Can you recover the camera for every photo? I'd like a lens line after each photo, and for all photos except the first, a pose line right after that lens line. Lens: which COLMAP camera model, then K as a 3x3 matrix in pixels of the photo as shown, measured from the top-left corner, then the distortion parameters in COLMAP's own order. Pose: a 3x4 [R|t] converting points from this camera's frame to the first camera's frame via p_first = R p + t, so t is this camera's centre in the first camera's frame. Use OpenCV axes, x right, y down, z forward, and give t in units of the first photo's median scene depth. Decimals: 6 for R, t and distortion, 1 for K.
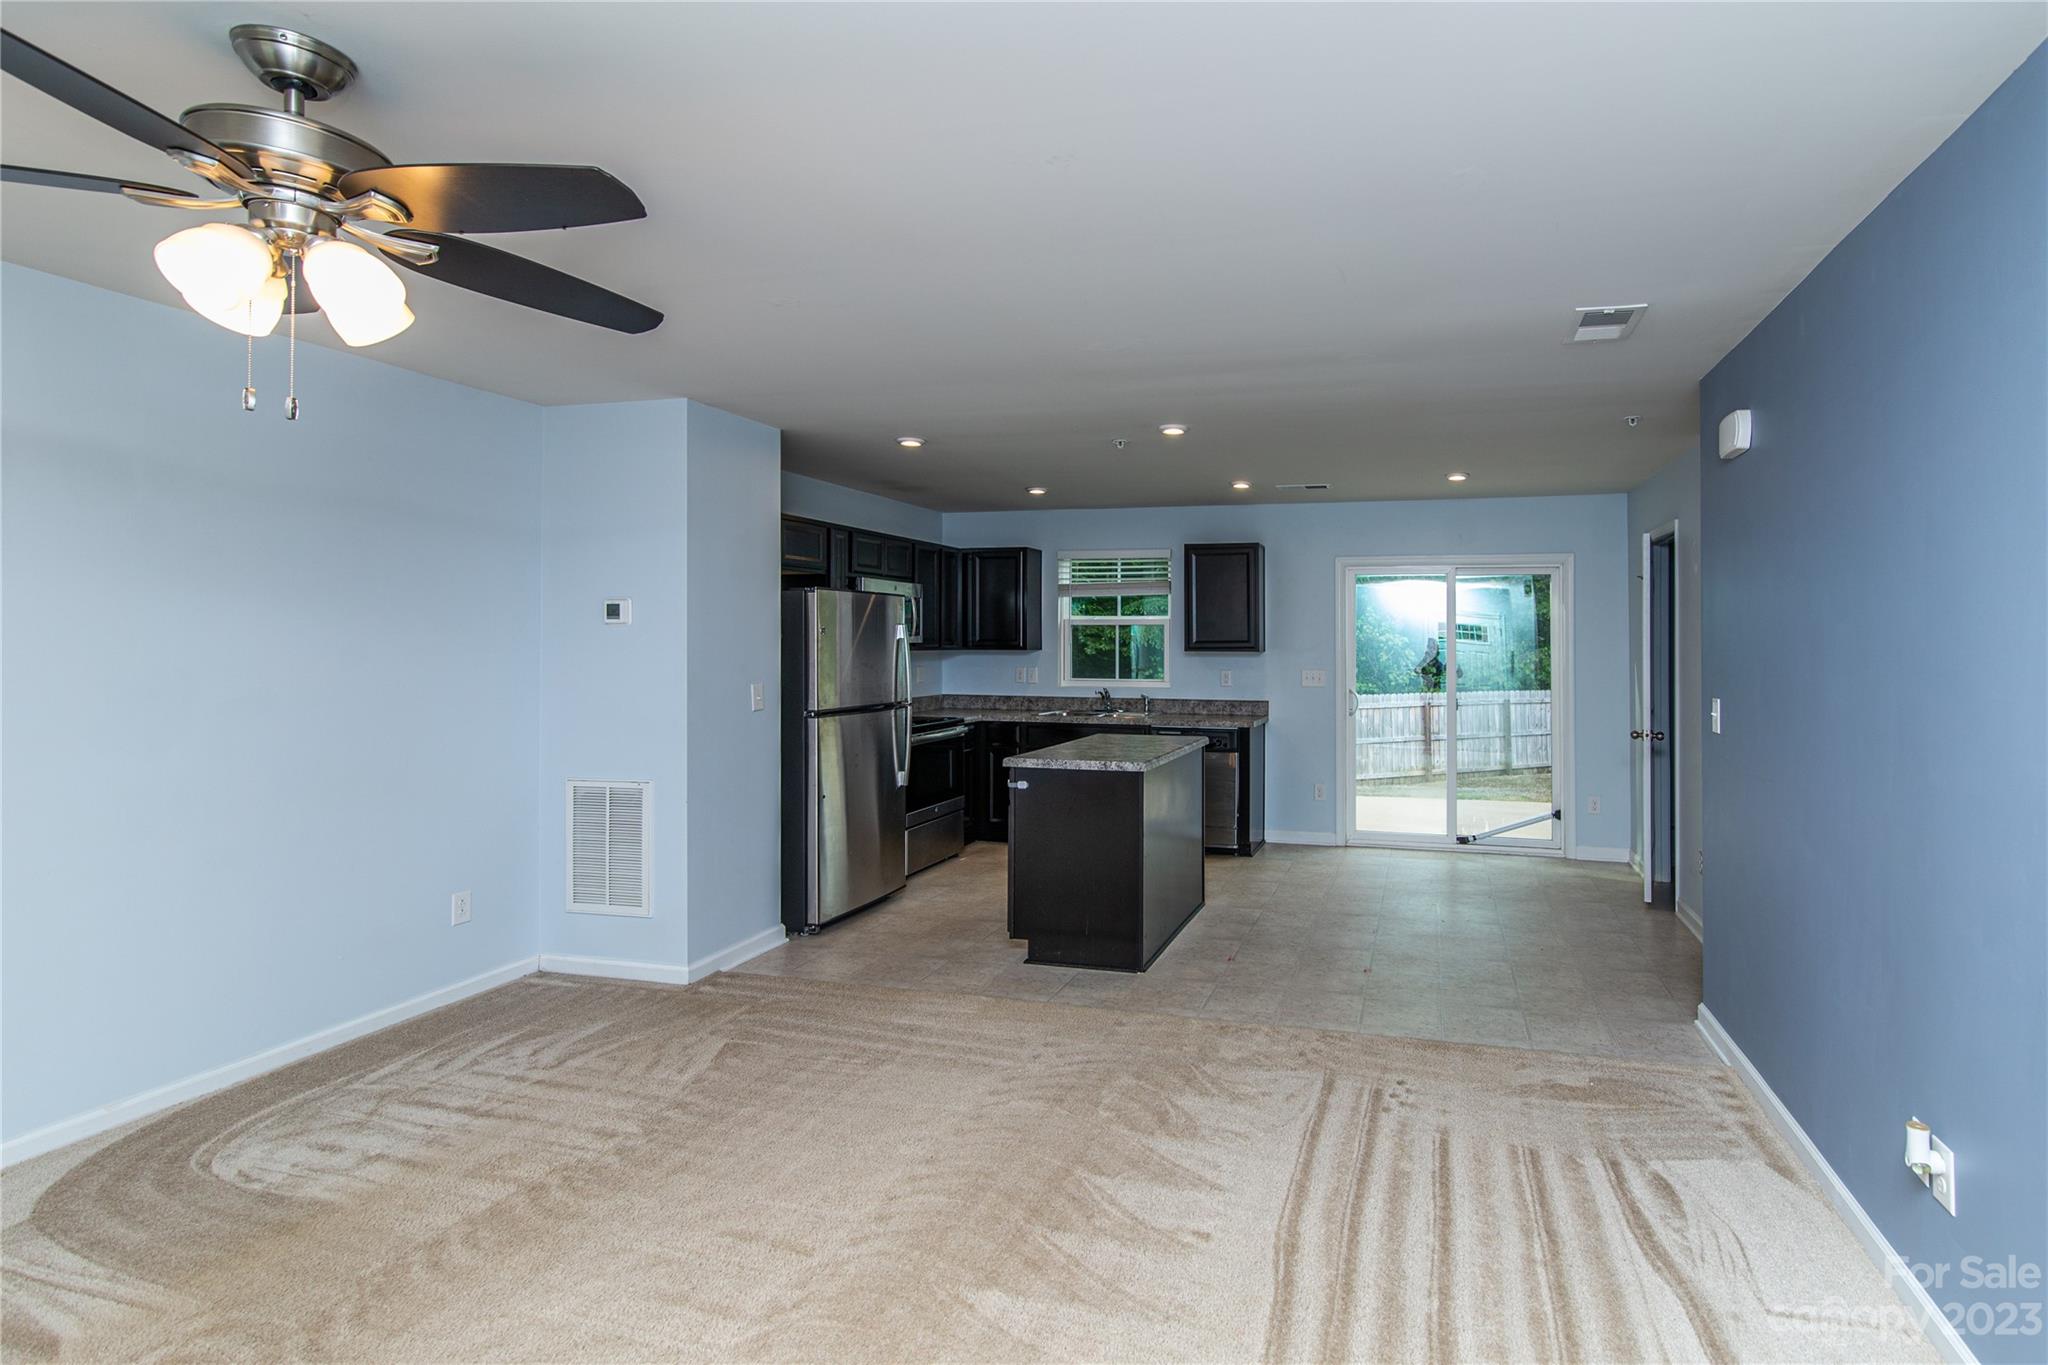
lens RADIAL K [[961.3, 0, 1050.0], [0, 961.3, 629.9], [0, 0, 1]] dist [-0.010147, -0.000170]
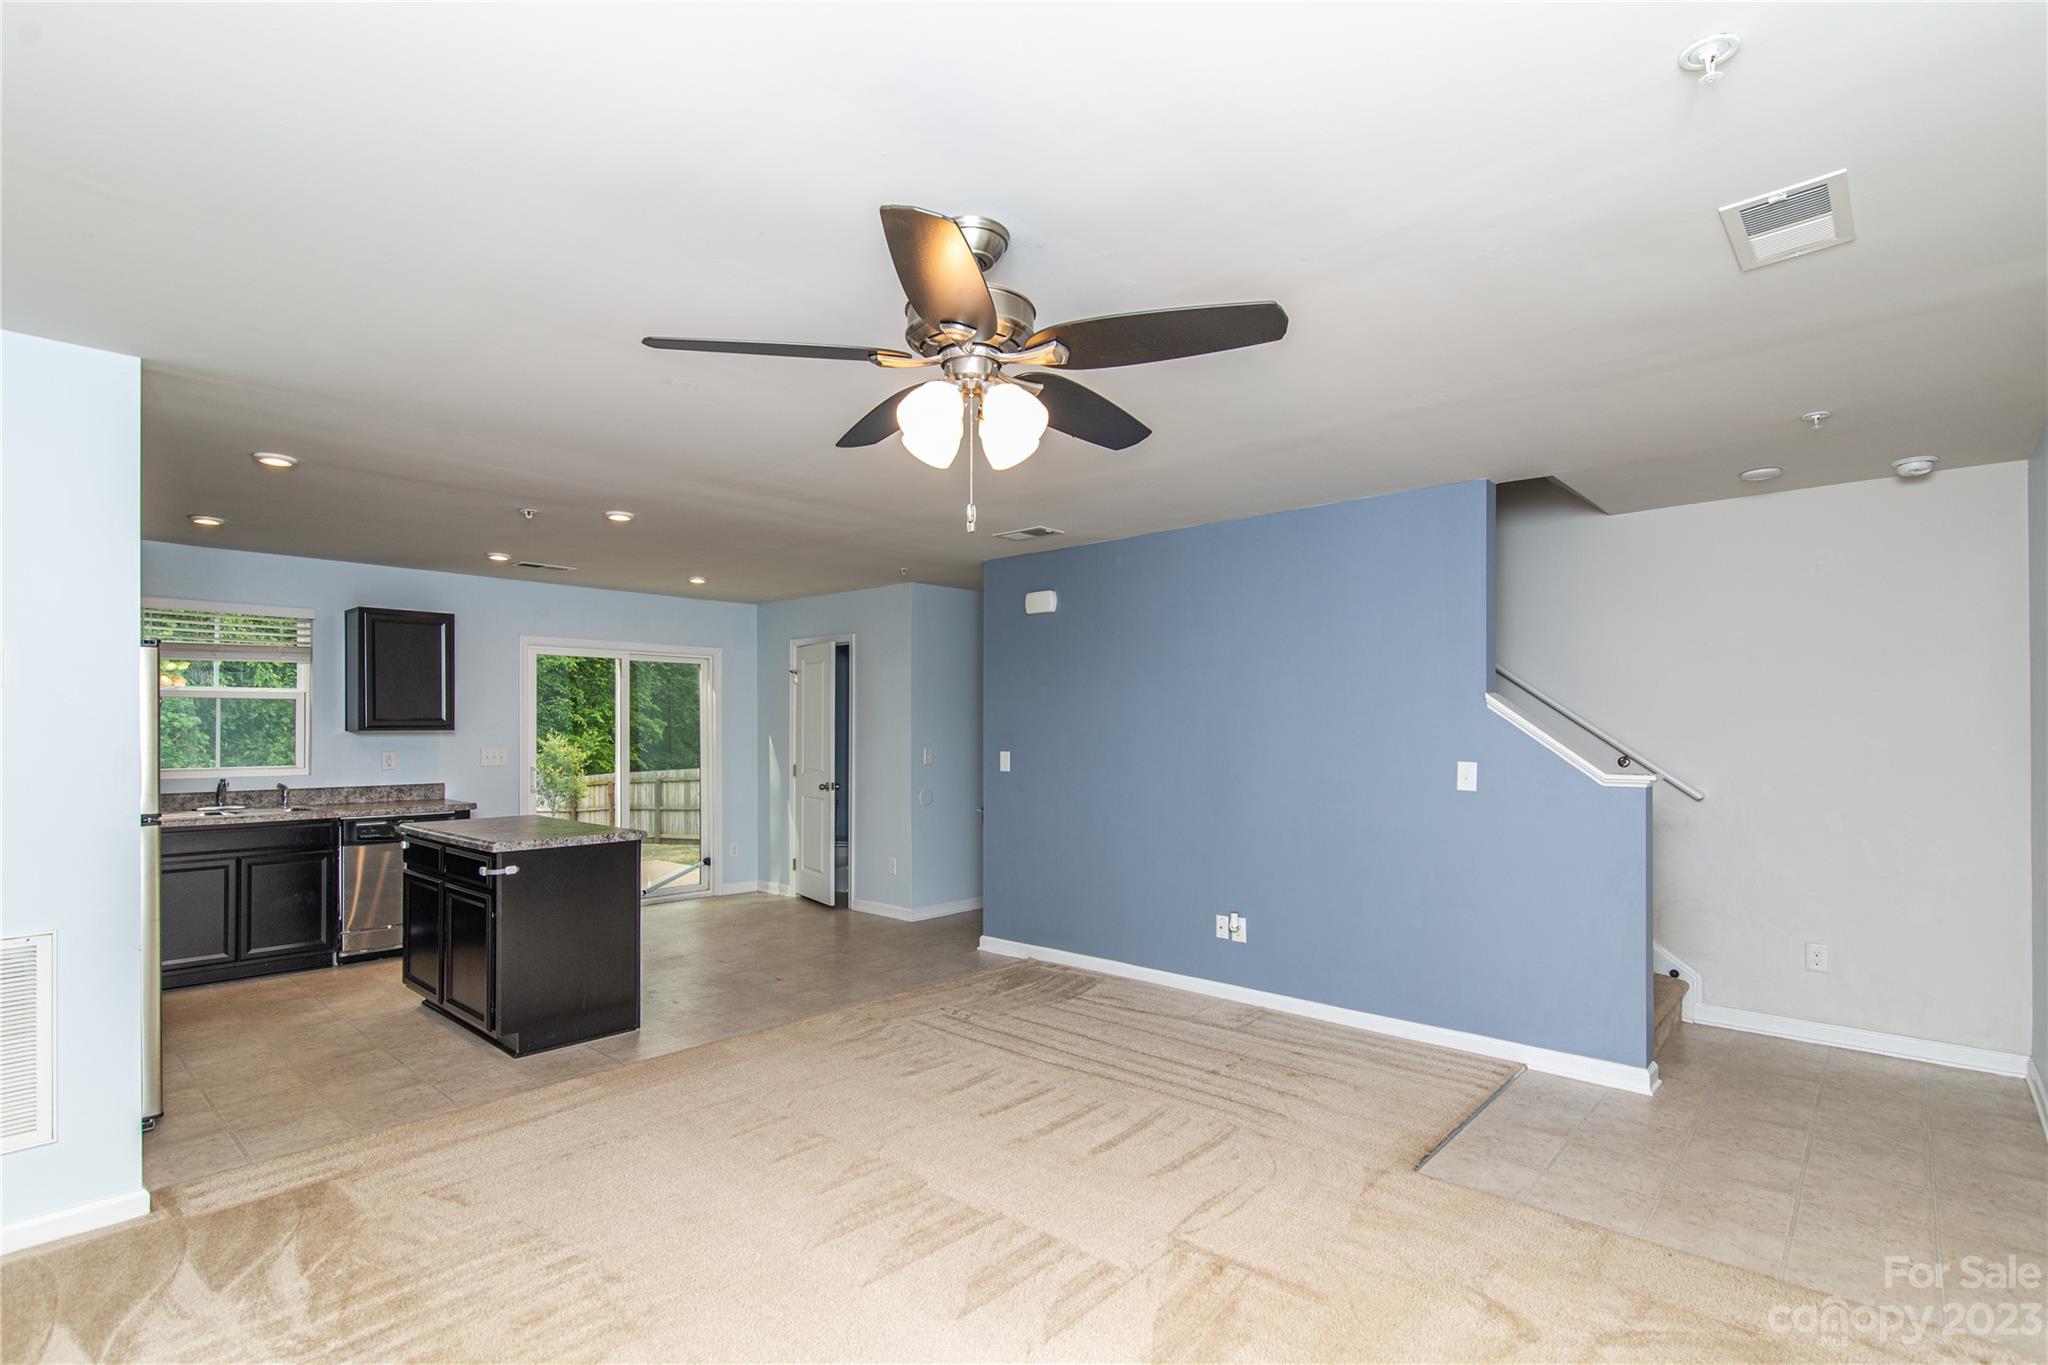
lens RADIAL K [[970.8, 0, 1021.0], [0, 970.8, 718.2], [0, 0, 1]] dist [-0.025982, 0.000037]
pose [[0.465896, 0.002762, 0.884835, -0.362838], [-0.009295, 0.999955, 0.001773, 0.004149], [-0.884791, -0.009051, 0.465901, 0.072575]]
